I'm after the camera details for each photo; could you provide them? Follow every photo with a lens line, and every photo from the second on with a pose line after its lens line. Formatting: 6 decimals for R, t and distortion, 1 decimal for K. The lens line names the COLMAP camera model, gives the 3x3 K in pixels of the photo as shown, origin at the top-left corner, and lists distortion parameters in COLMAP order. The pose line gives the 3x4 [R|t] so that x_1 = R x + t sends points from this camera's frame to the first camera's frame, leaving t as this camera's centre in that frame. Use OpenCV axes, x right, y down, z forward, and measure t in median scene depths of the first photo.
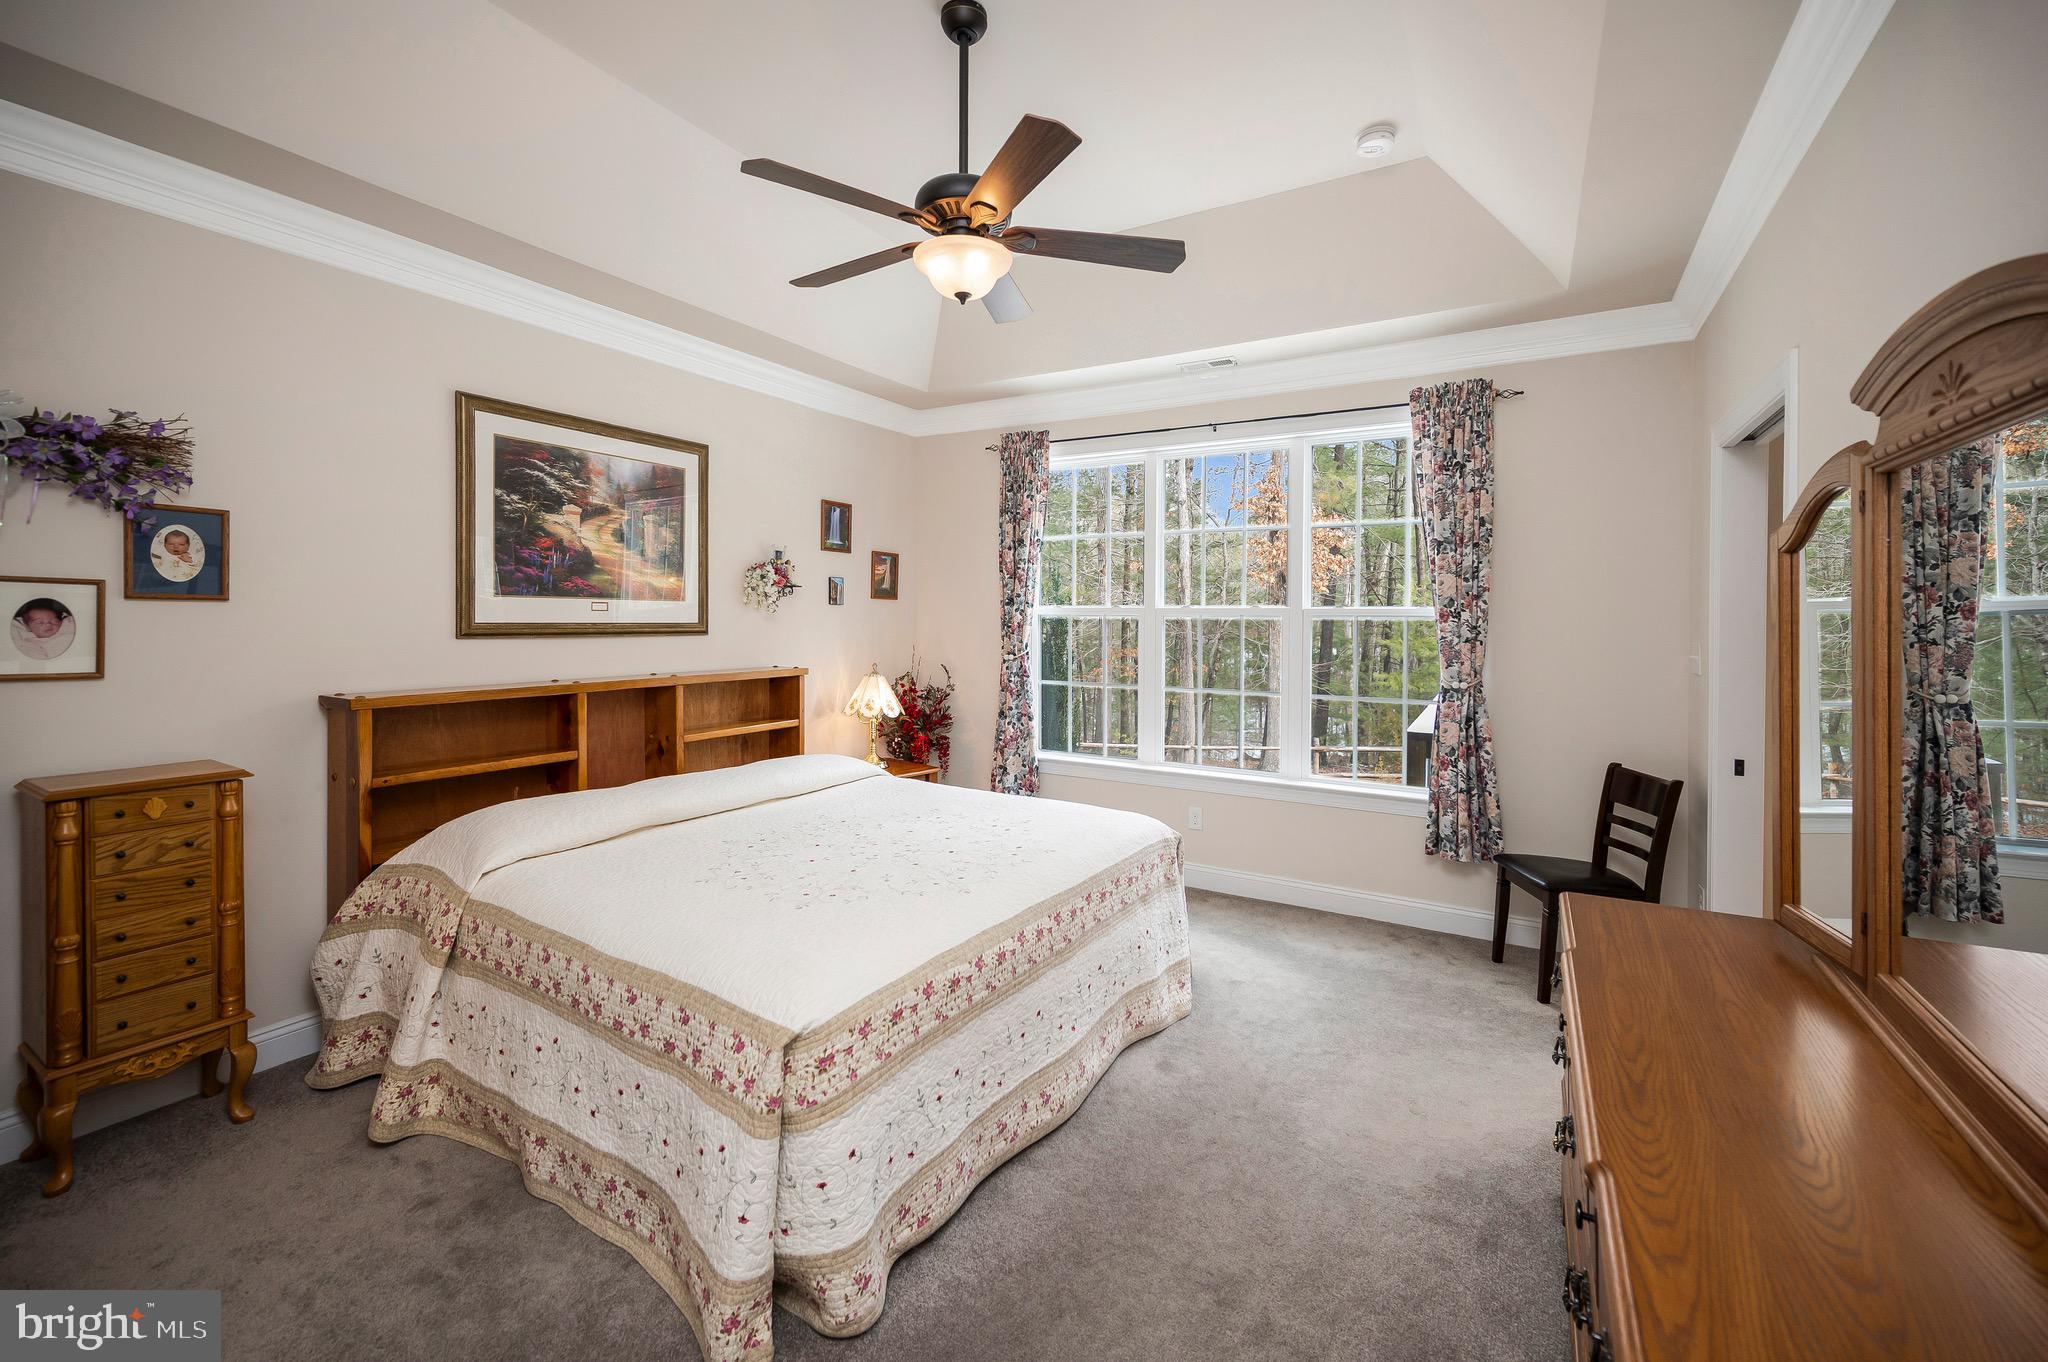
lens RADIAL K [[818.4, 0, 1017.8], [0, 818.4, 614.7], [0, 0, 1]] dist [-0.000359, -0.000039]
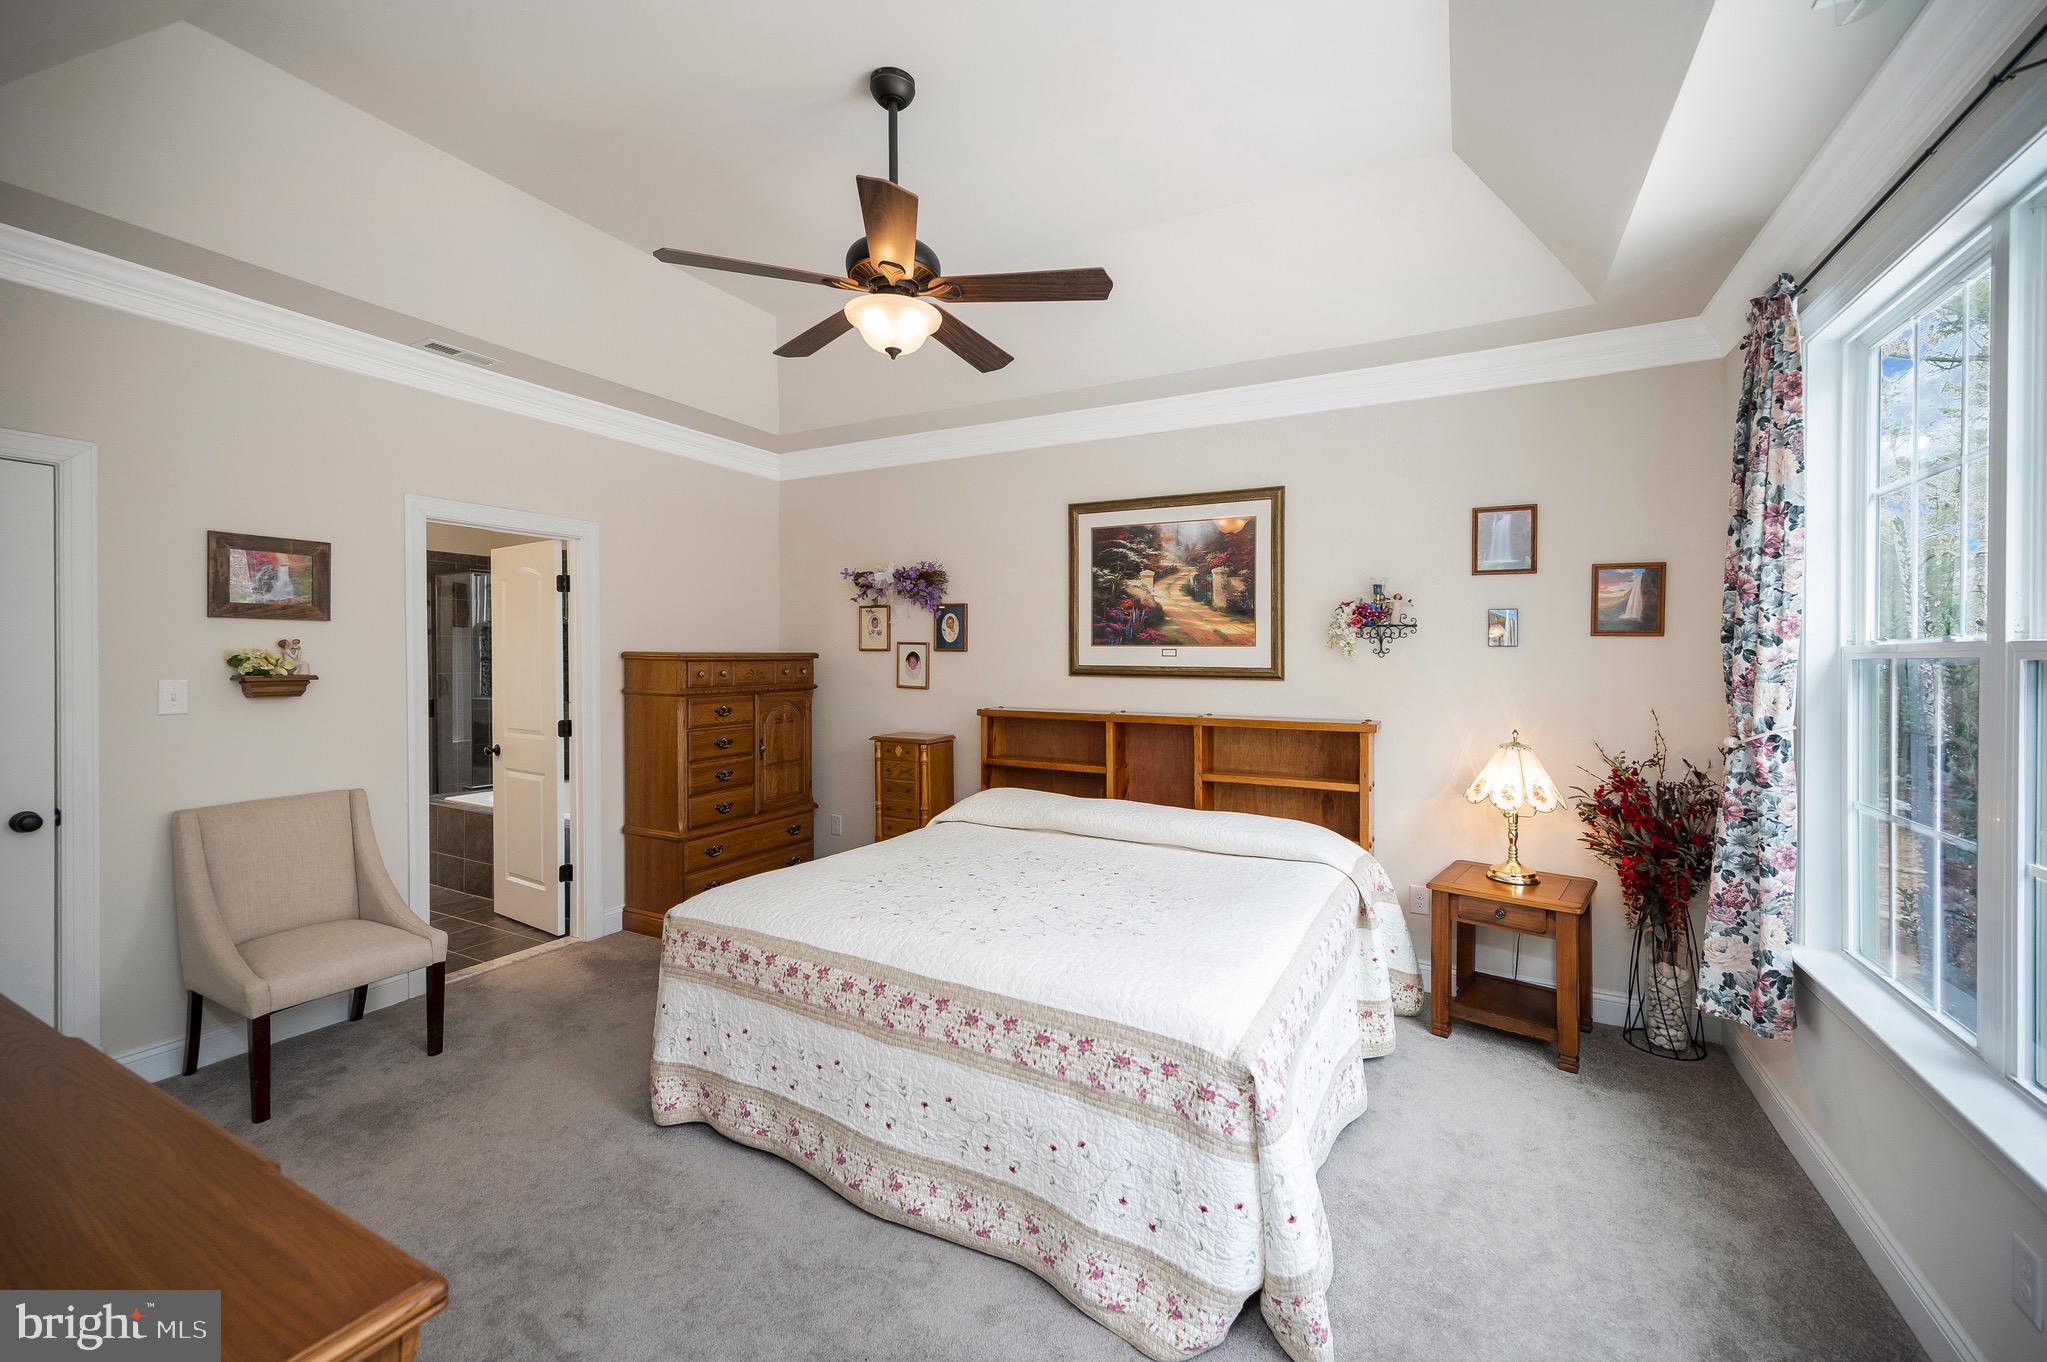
lens RADIAL K [[810.9, 0, 1048.2], [0, 810.9, 654.8], [0, 0, 1]] dist [-0.000332, -0.000059]
pose [[0.088171, -0.007759, -0.996075, 0.647249], [-0.003805, 0.999960, -0.008126, 0.003330], [0.996098, 0.004506, 0.088138, 0.739042]]
